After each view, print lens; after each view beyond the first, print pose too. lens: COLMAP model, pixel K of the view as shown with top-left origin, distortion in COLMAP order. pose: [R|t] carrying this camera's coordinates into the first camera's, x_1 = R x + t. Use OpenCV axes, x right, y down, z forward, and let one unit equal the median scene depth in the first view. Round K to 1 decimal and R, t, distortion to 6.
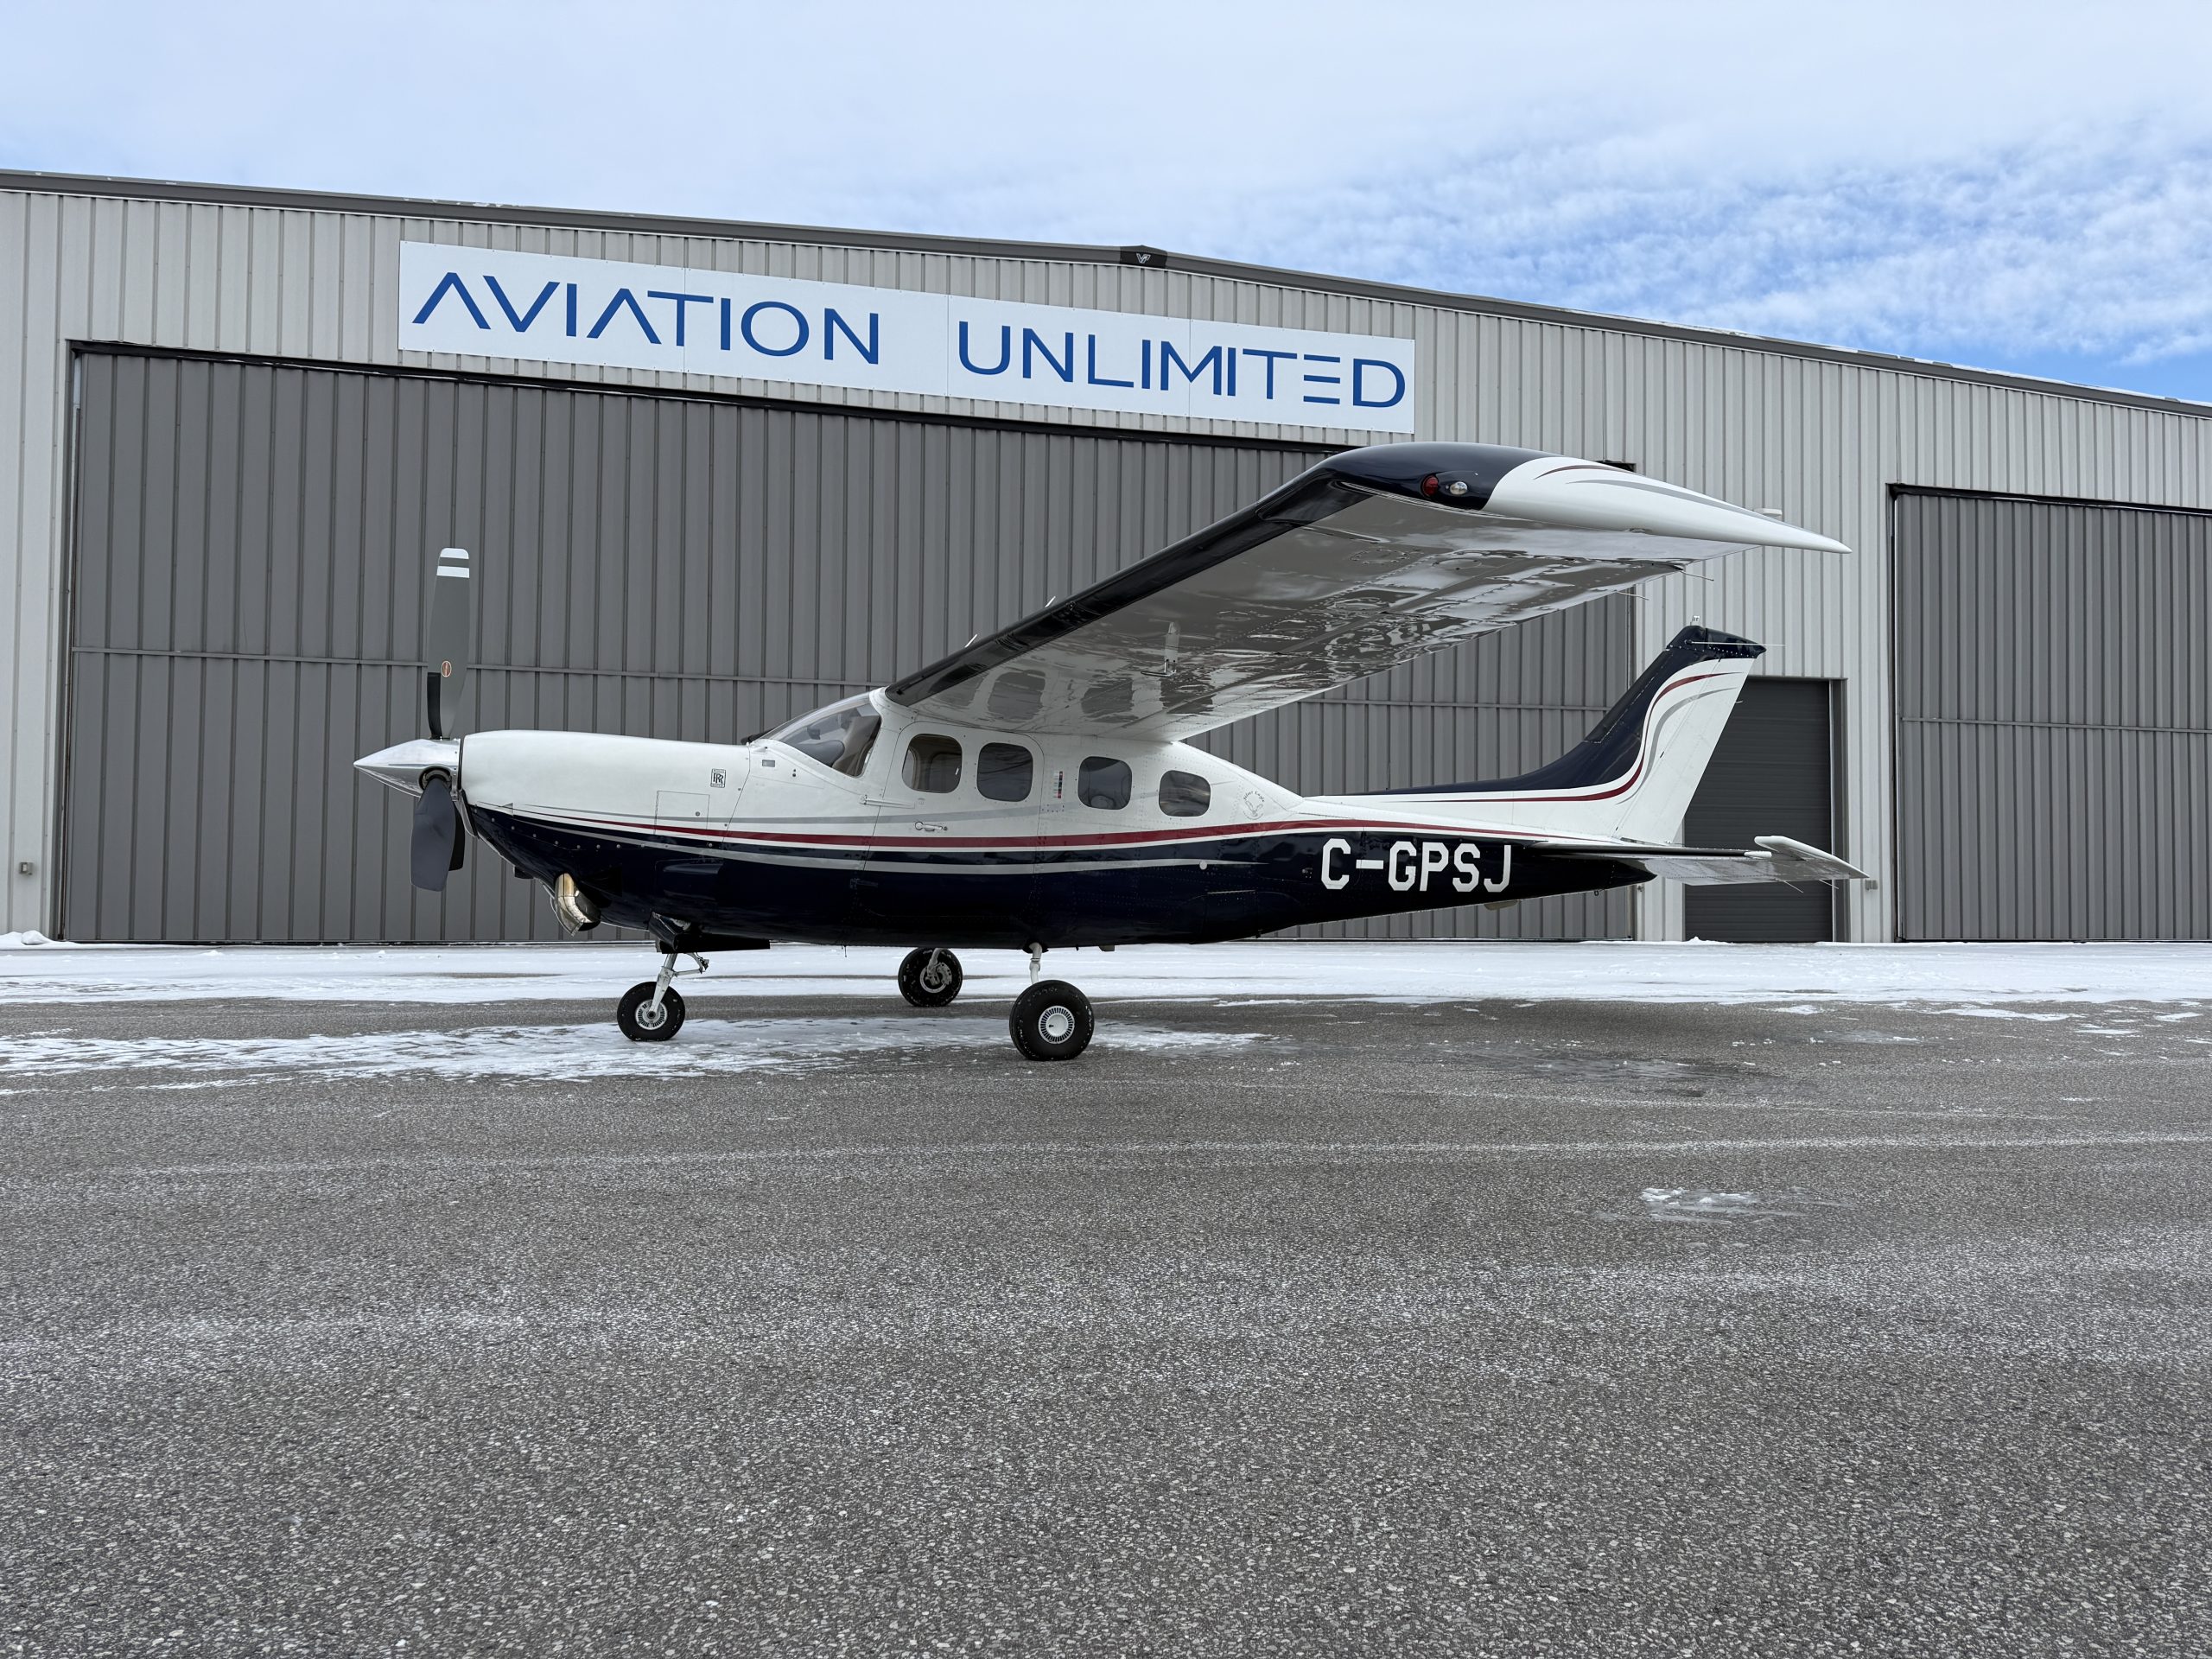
lens RADIAL K [[1536.8, 0, 1127.1], [0, 1536.8, 829.9], [0, 0, 1]] dist [0.125028, -0.199467]
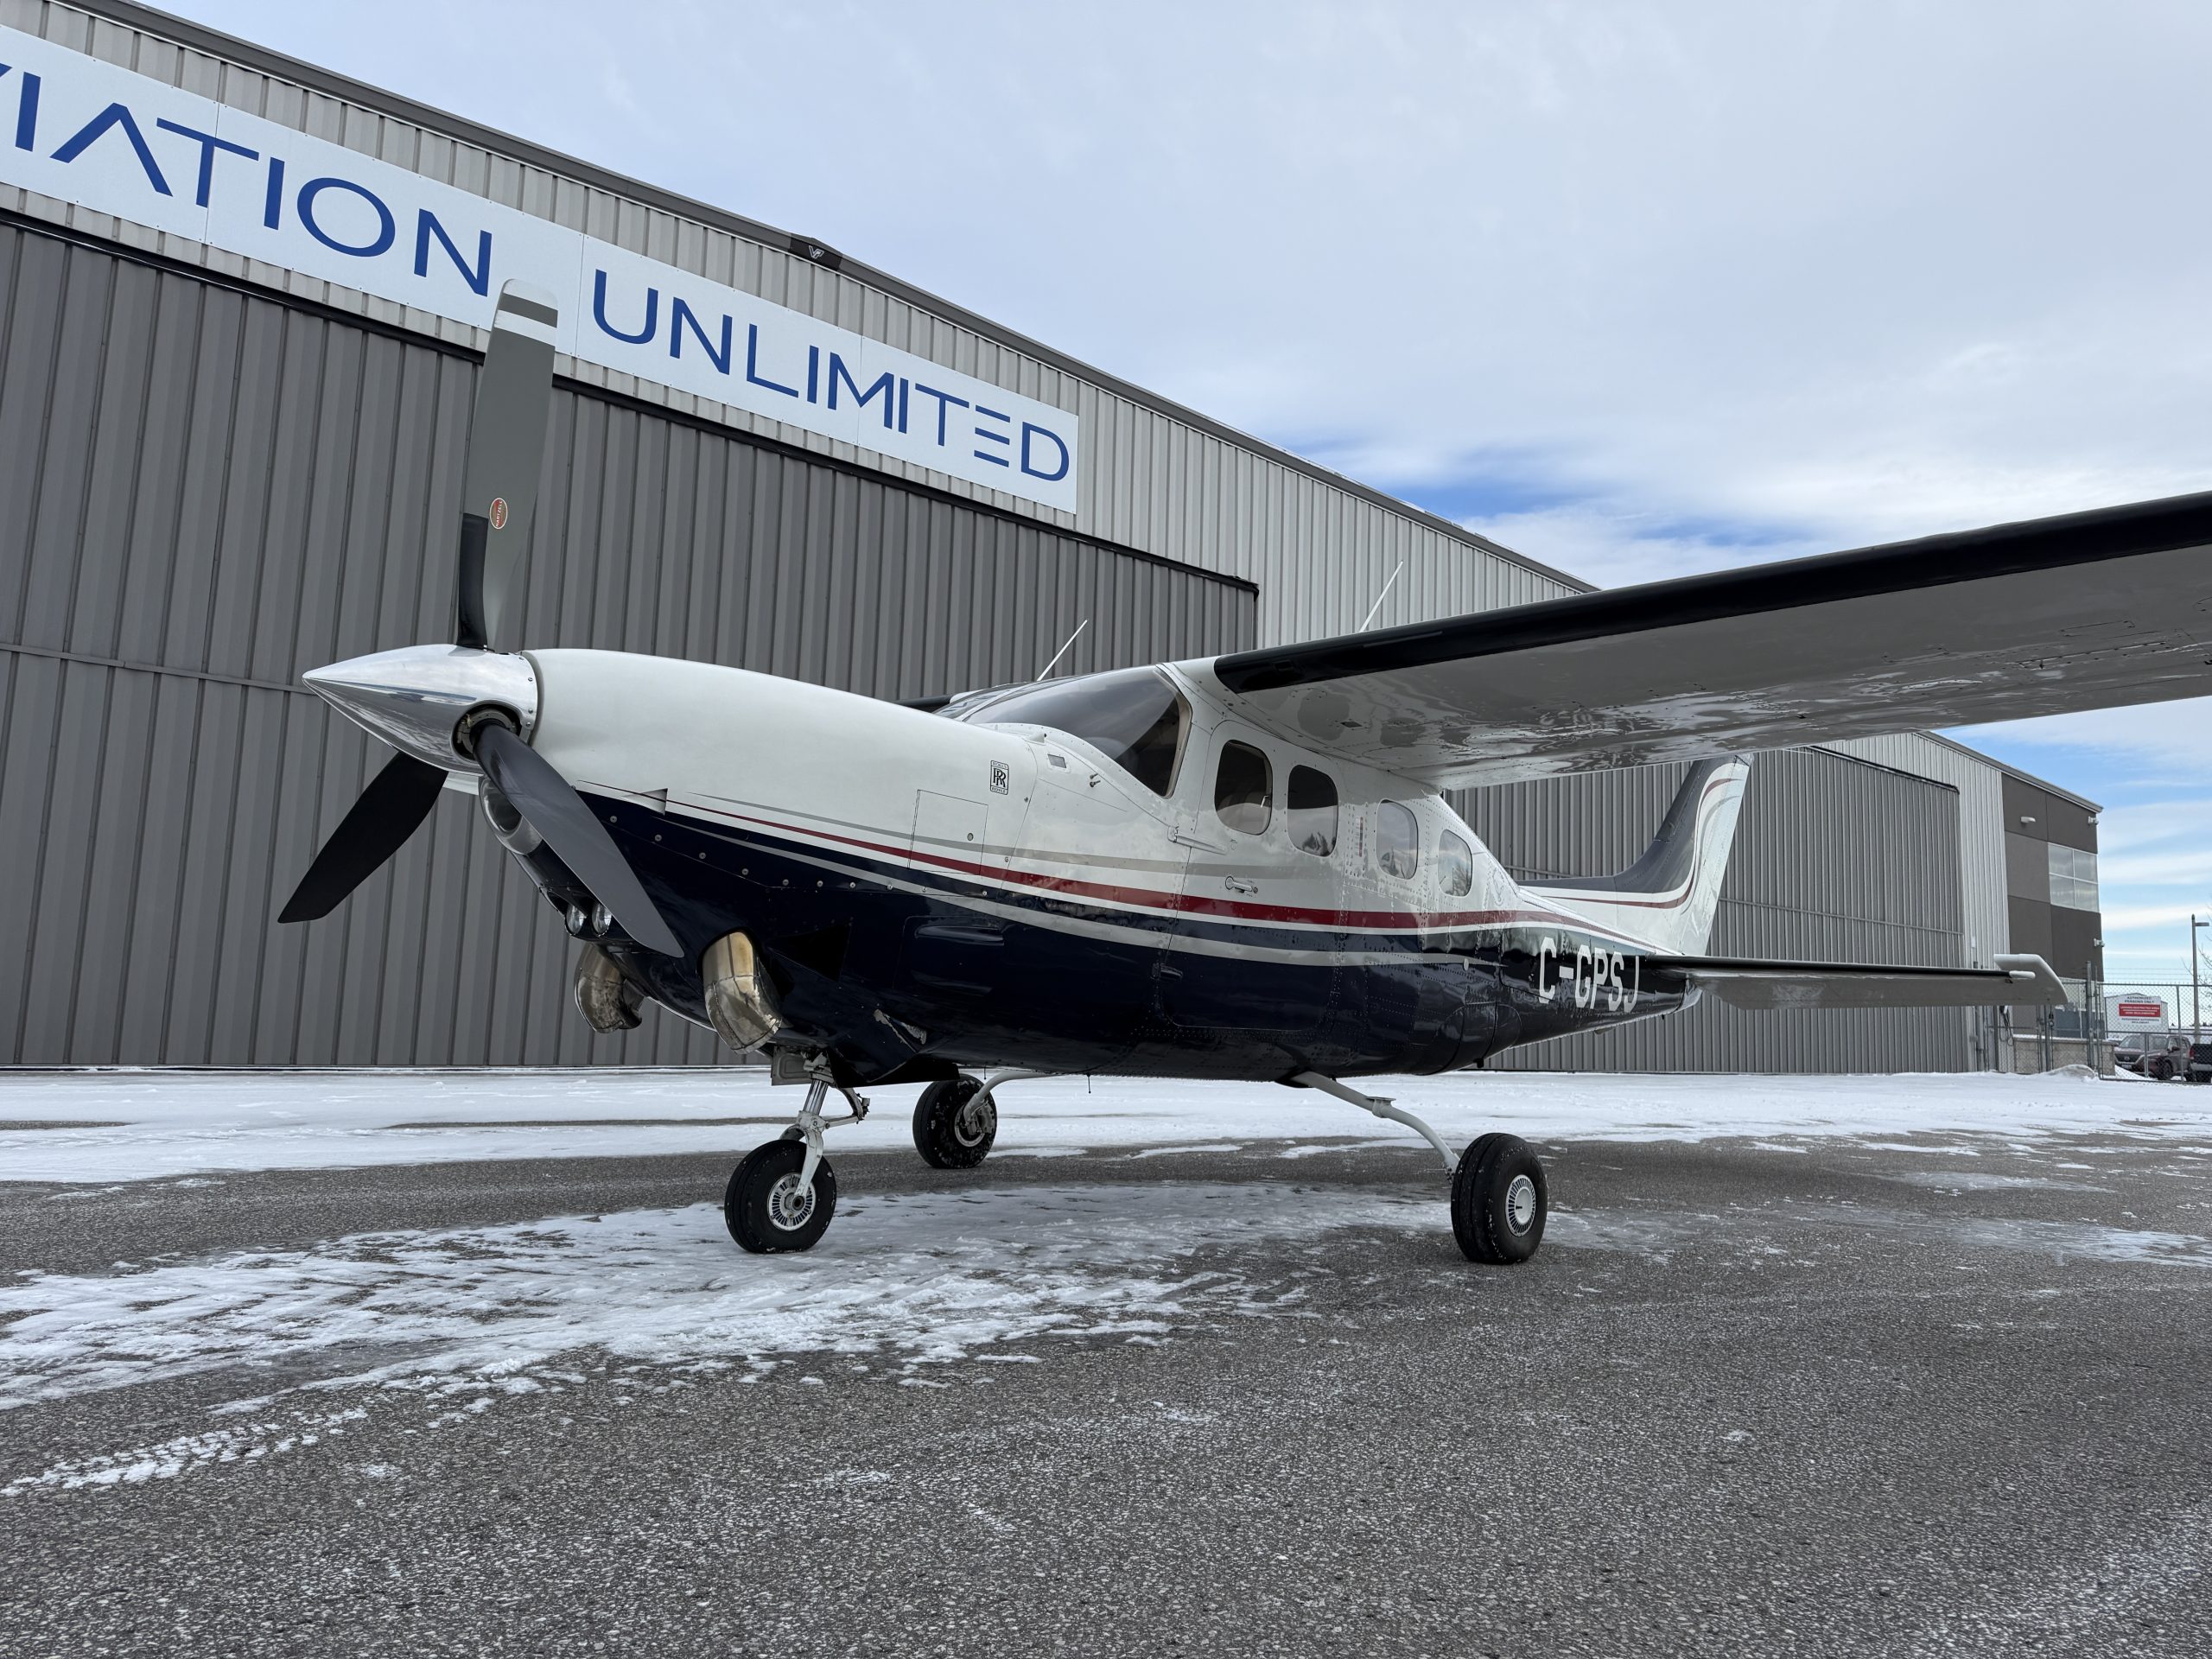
lens RADIAL K [[1527.7, 0, 1131.0], [0, 1527.7, 826.0], [0, 0, 1]] dist [0.096277, -0.118116]
pose [[0.888768, 0.075473, 0.452101, -0.214257], [-0.037128, 0.994964, -0.093108, 0.015924], [-0.456851, 0.065965, 0.887094, 0.215975]]
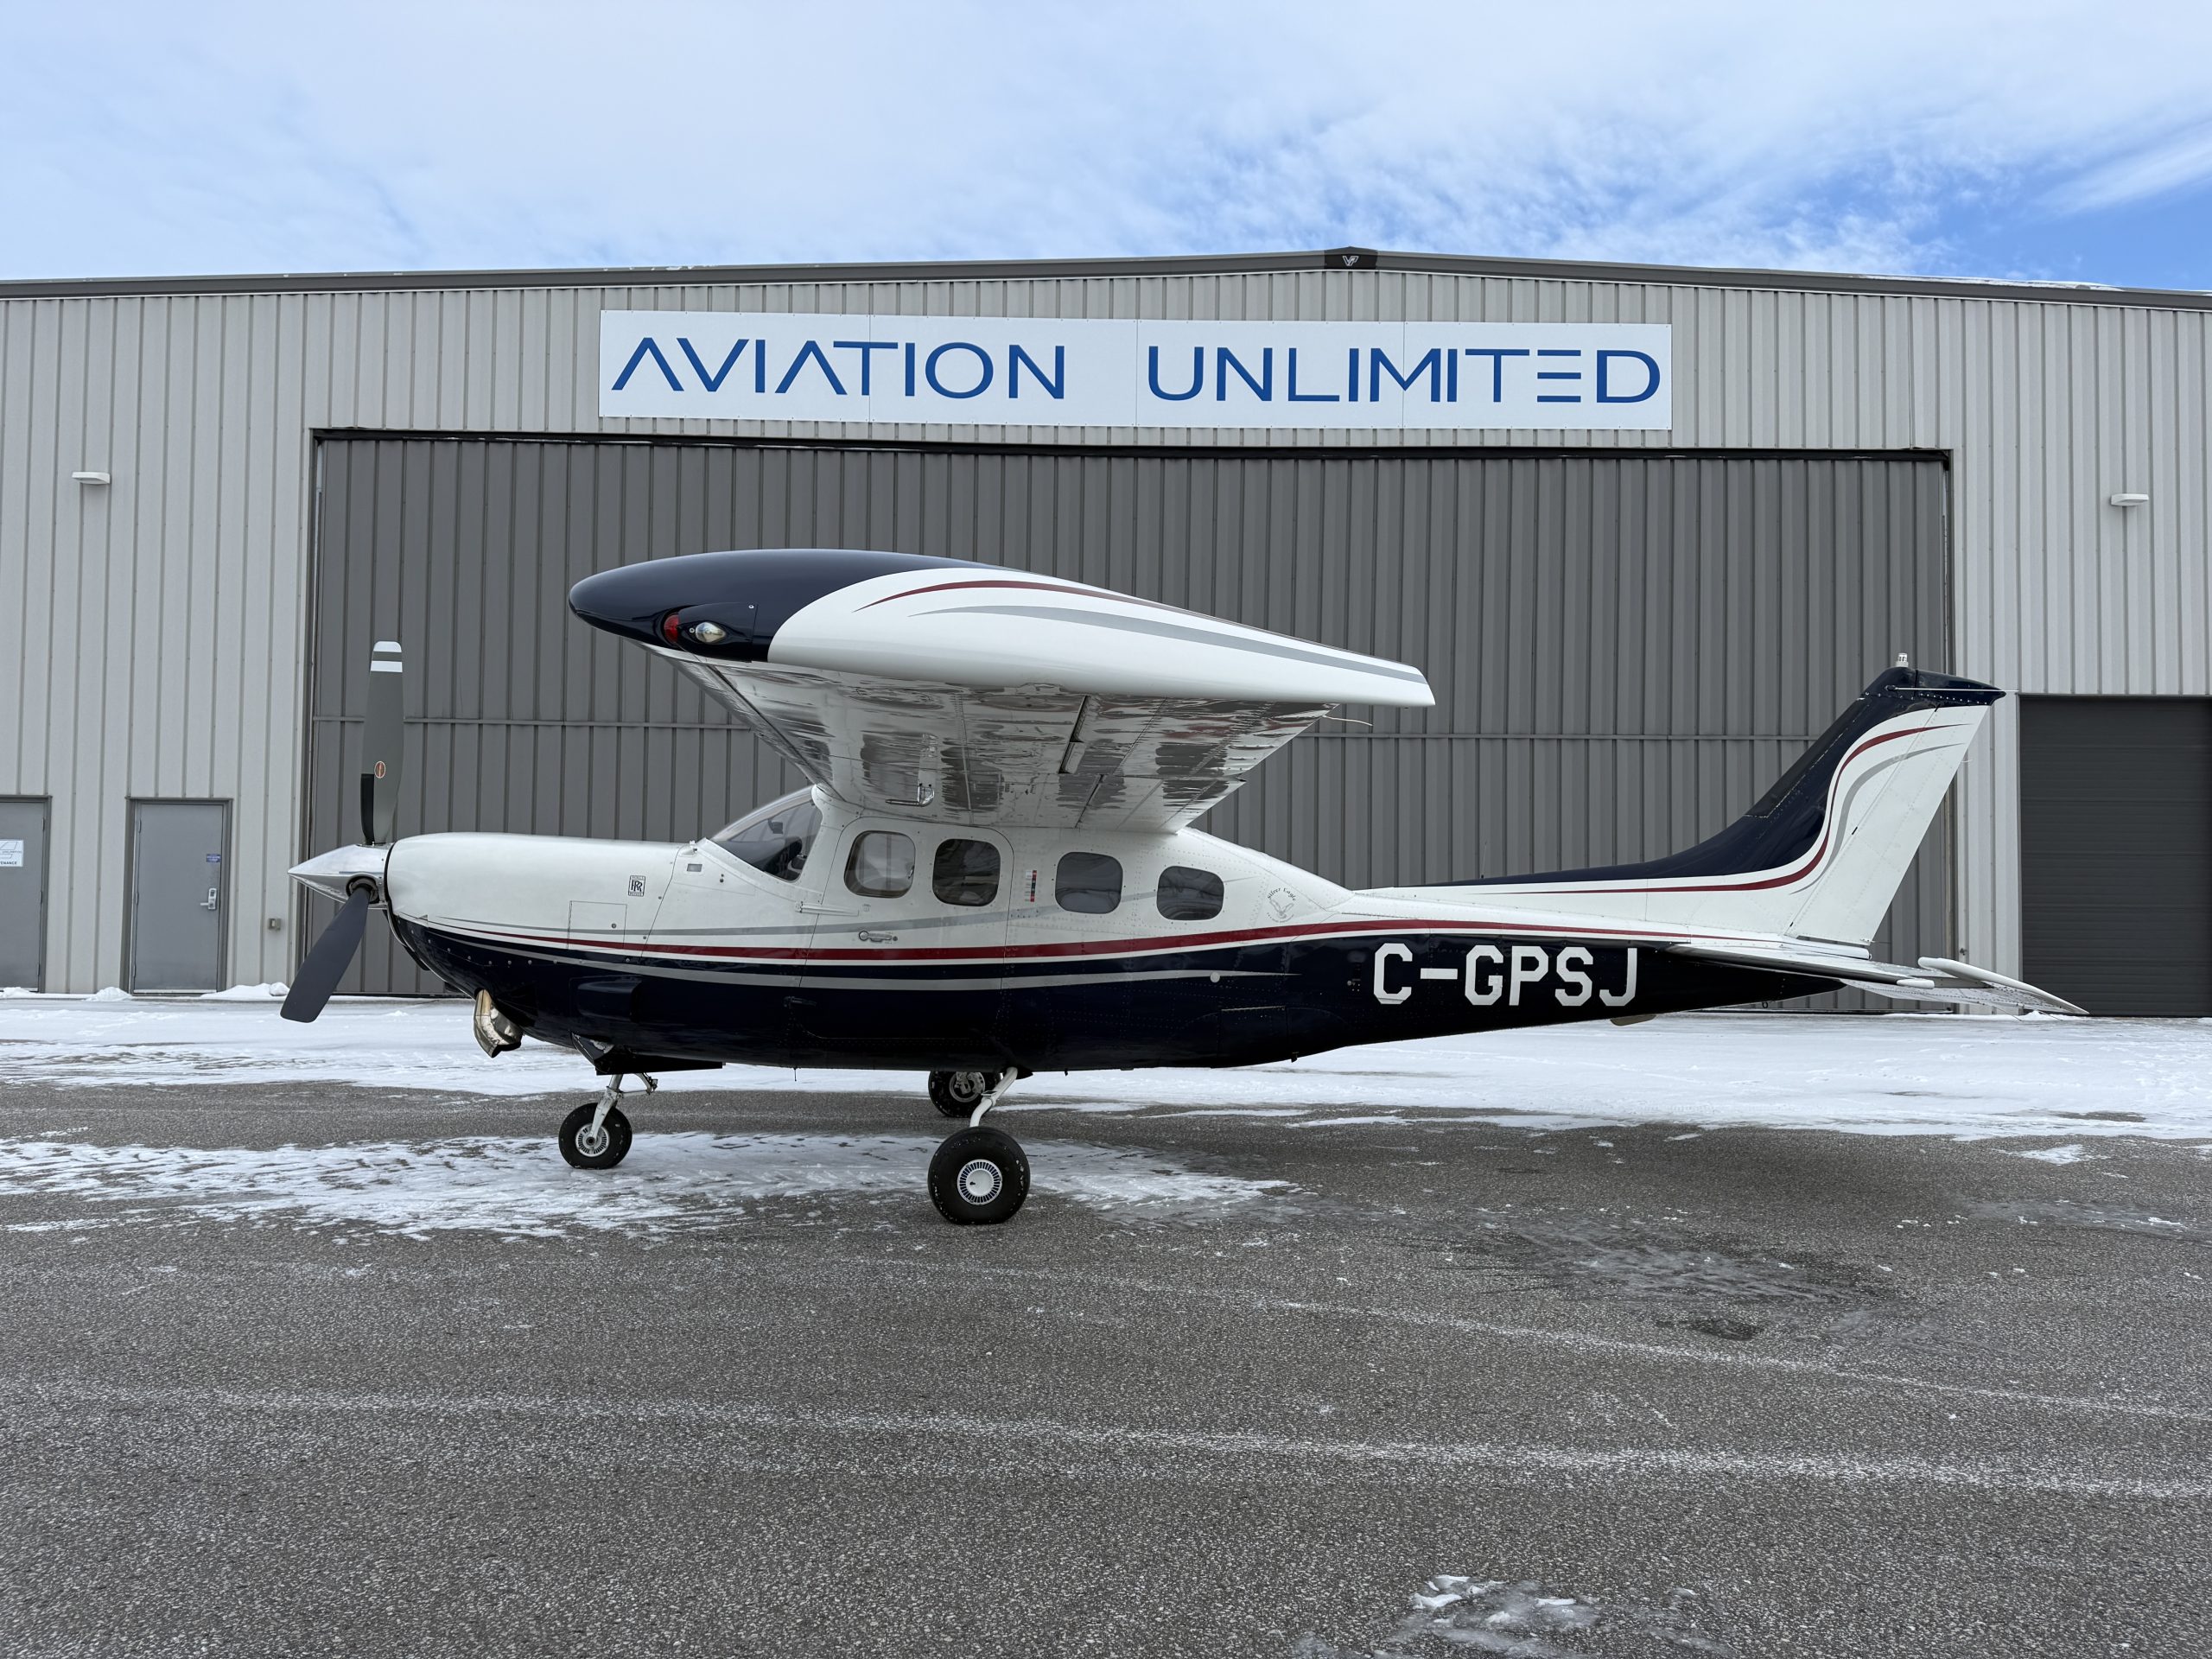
lens RADIAL K [[1536.0, 0, 1122.0], [0, 1536.0, 841.0], [0, 0, 1]] dist [0.130699, -0.212888]
pose [[0.973217, -0.003379, -0.229864, 0.098416], [0.002800, 0.999992, -0.002844, -0.025310], [0.229872, 0.002124, 0.973219, 0.083985]]
